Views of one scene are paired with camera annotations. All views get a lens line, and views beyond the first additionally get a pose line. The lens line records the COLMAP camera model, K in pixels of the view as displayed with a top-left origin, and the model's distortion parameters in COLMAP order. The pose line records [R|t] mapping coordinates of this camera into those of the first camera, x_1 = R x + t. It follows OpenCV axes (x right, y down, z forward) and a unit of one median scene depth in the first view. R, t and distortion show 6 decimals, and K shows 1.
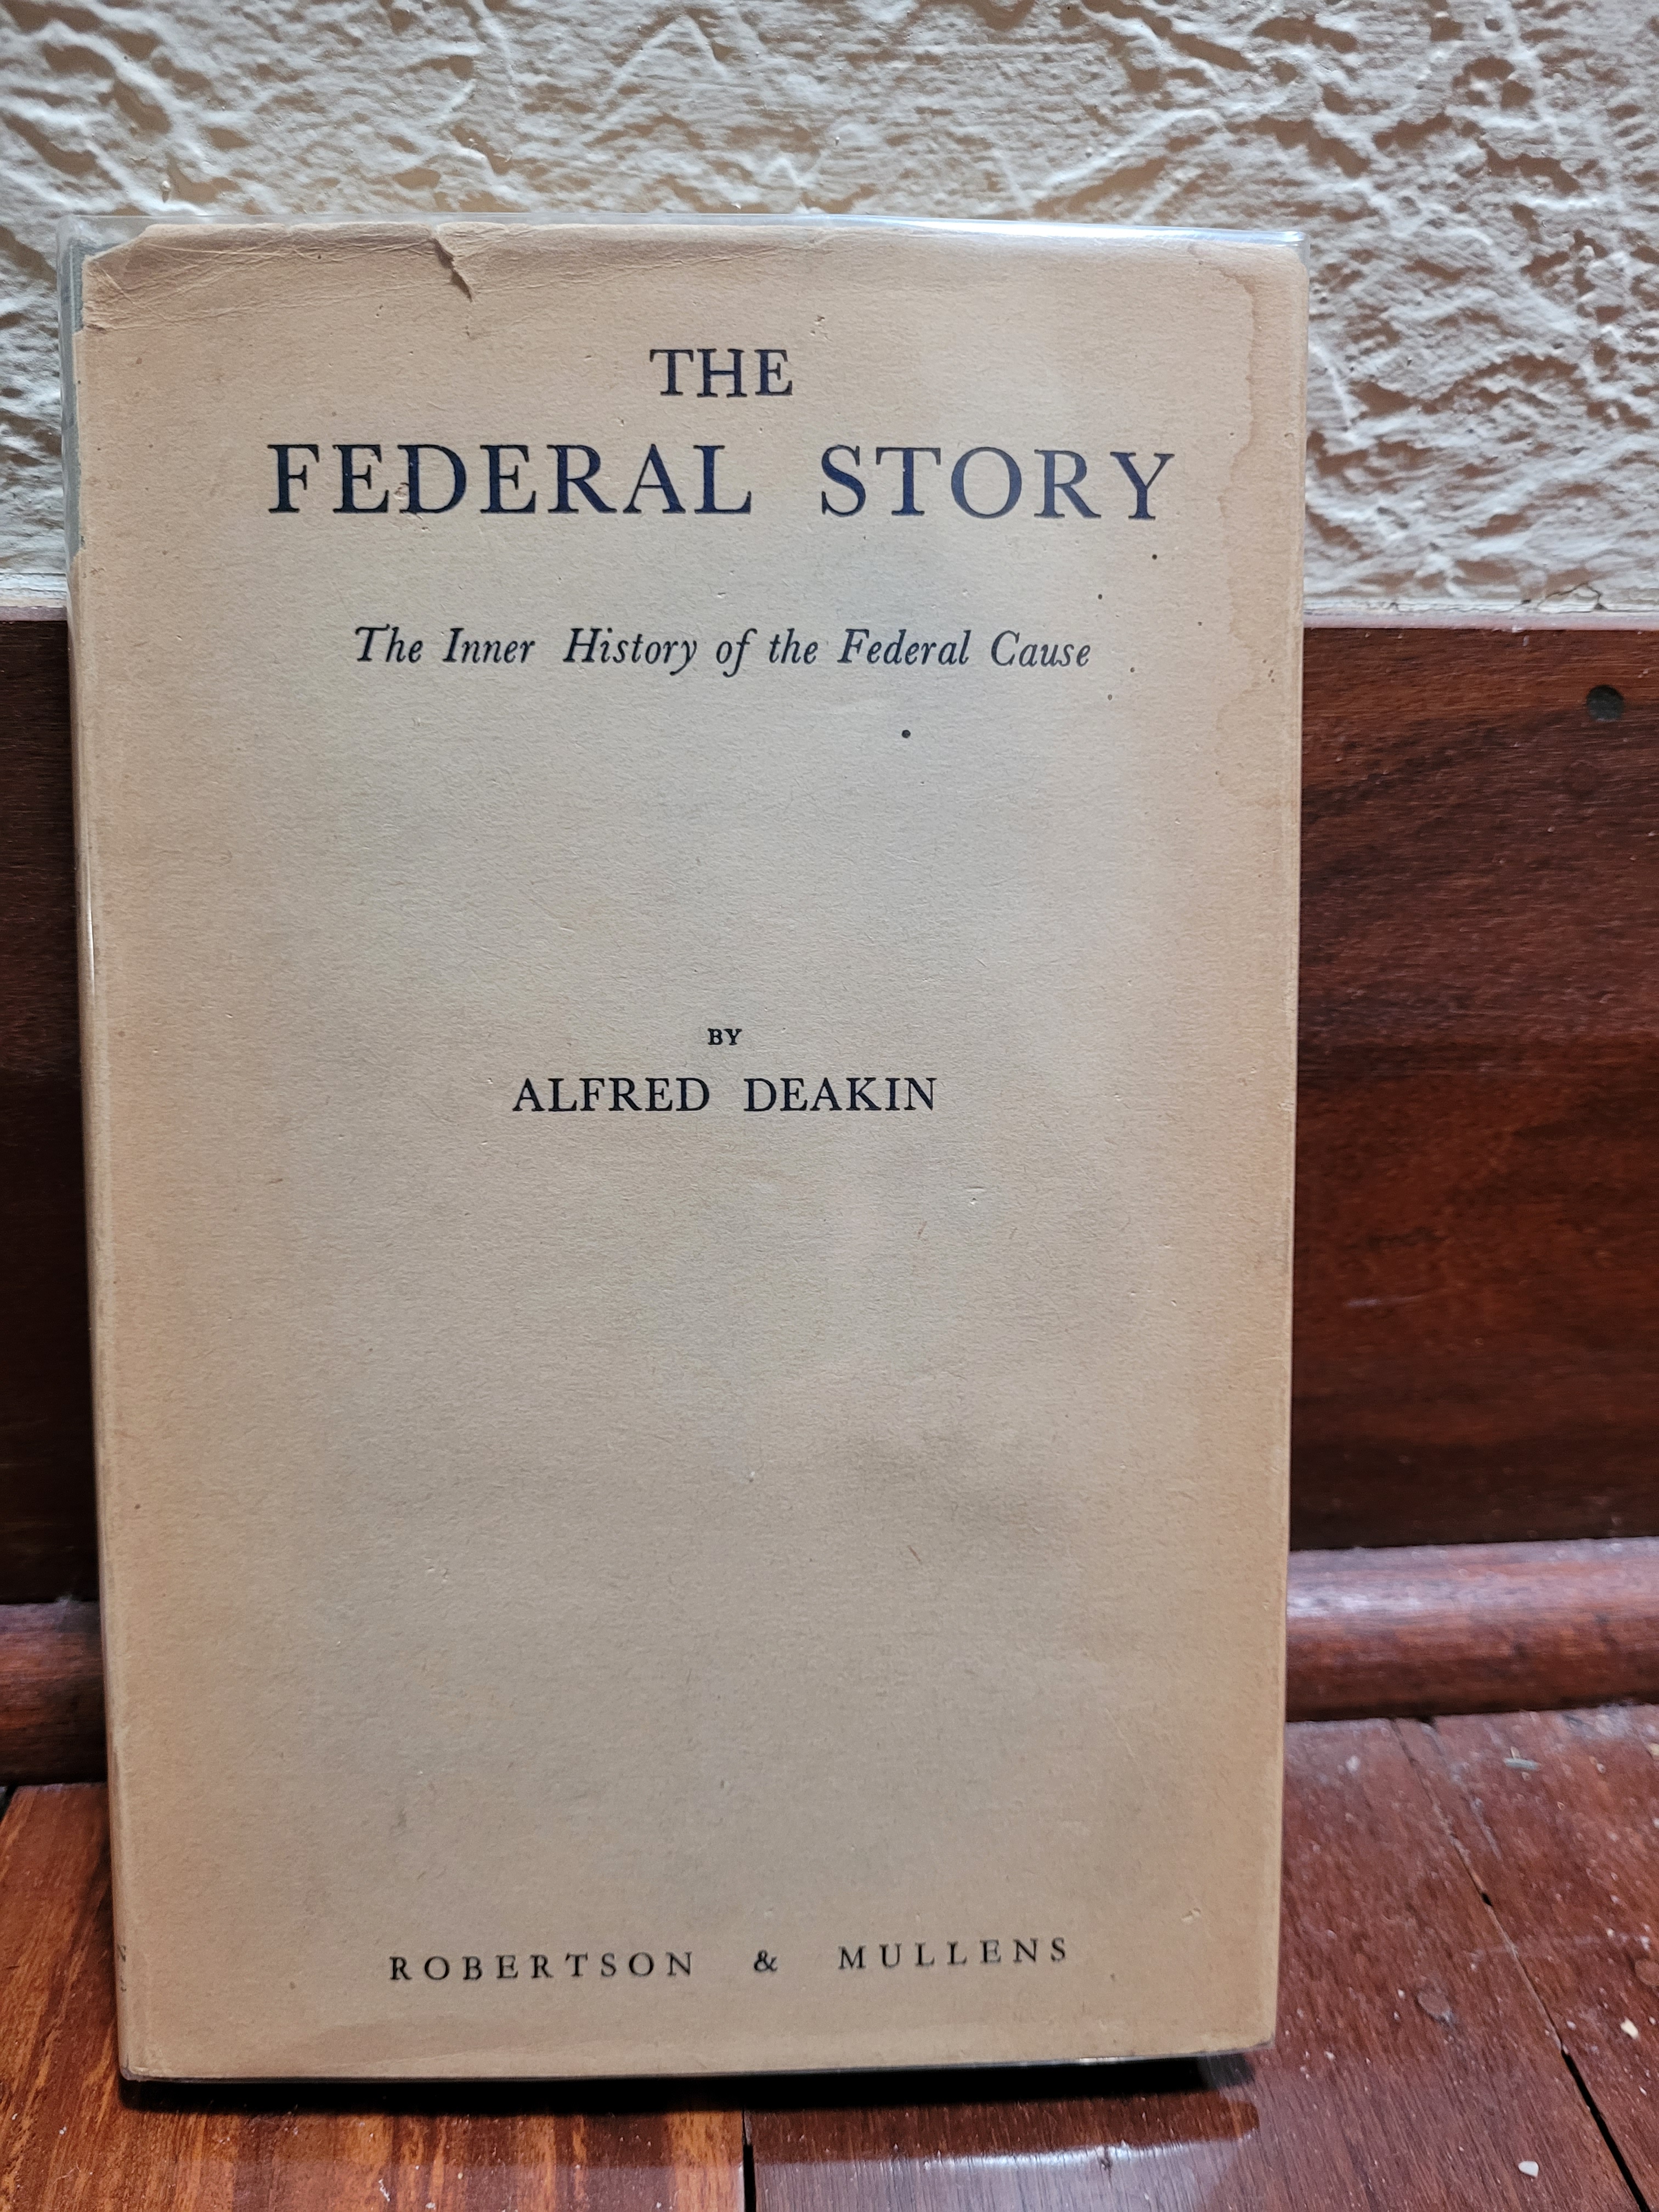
lens RADIAL K [[1899.0, 0, 829.5], [0, 1899.0, 1106.0], [0, 0, 1]] dist [-0.011785, -0.014548]
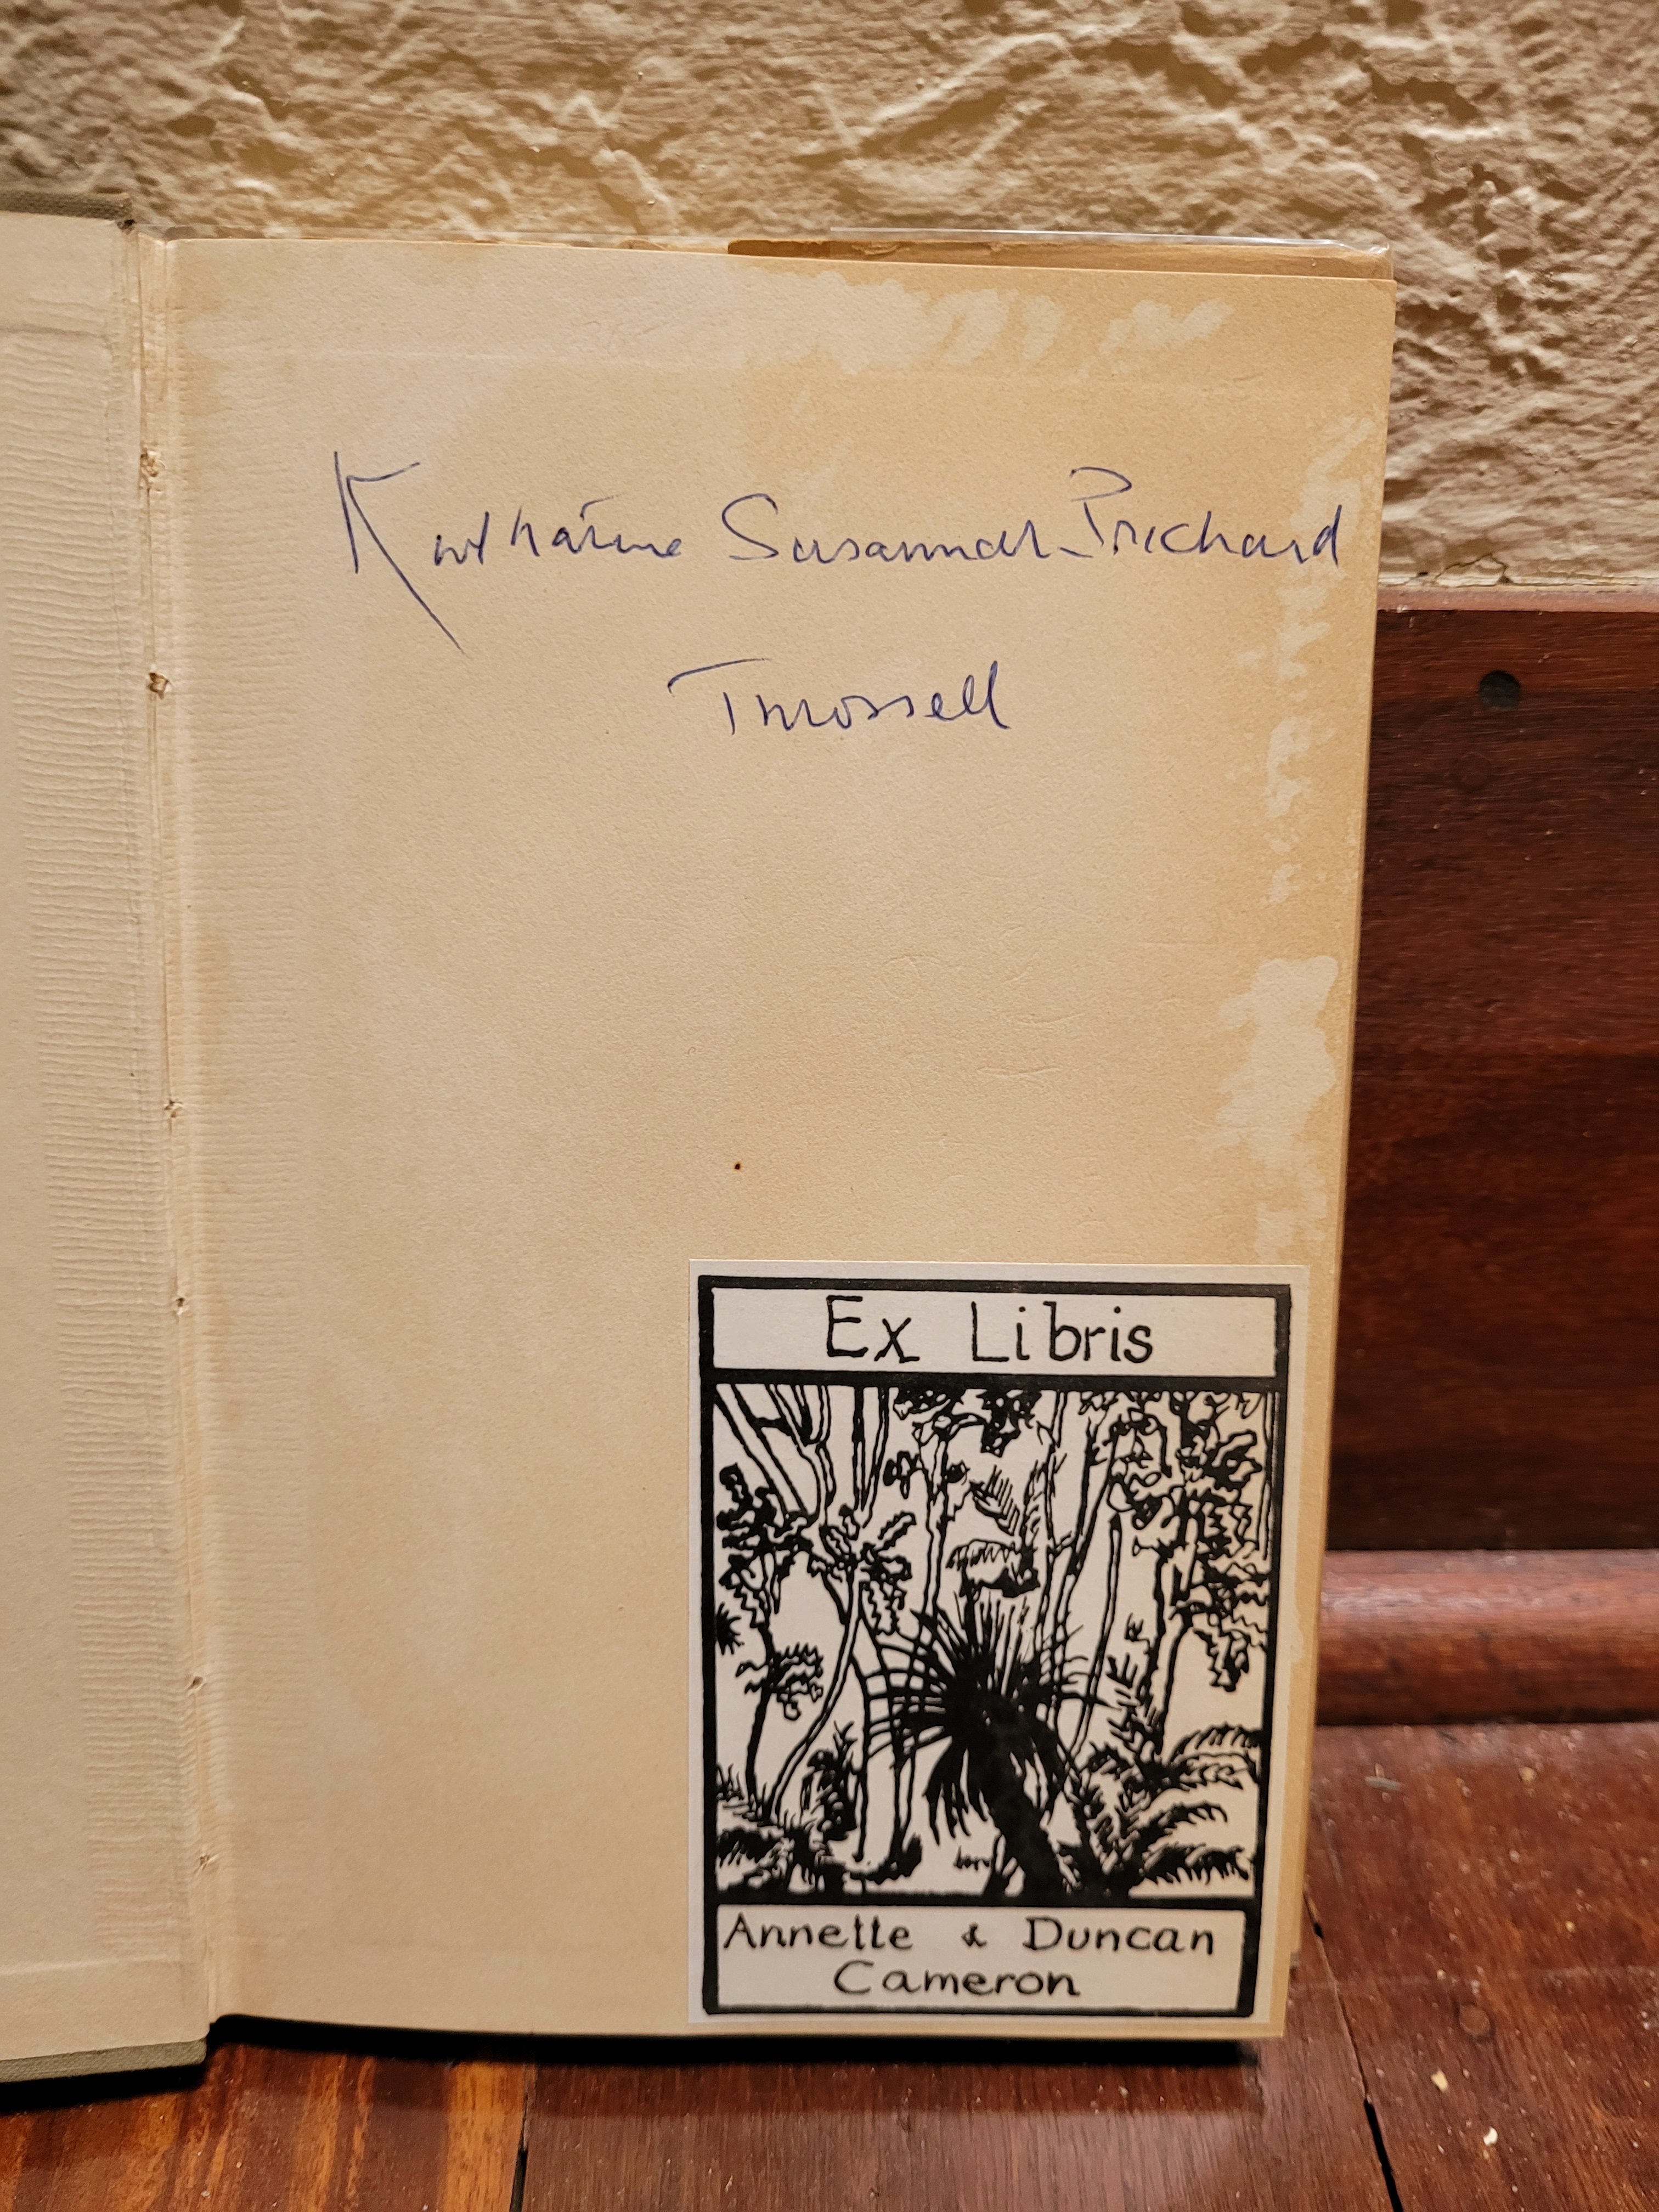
lens RADIAL K [[1899.0, 0, 829.5], [0, 1899.0, 1106.0], [0, 0, 1]] dist [-0.011785, -0.014548]
pose [[0.997418, 0.025717, -0.067051, 0.165476], [-0.019735, 0.995890, 0.088396, -0.094426], [0.069049, -0.086845, 0.993826, 0.053161]]
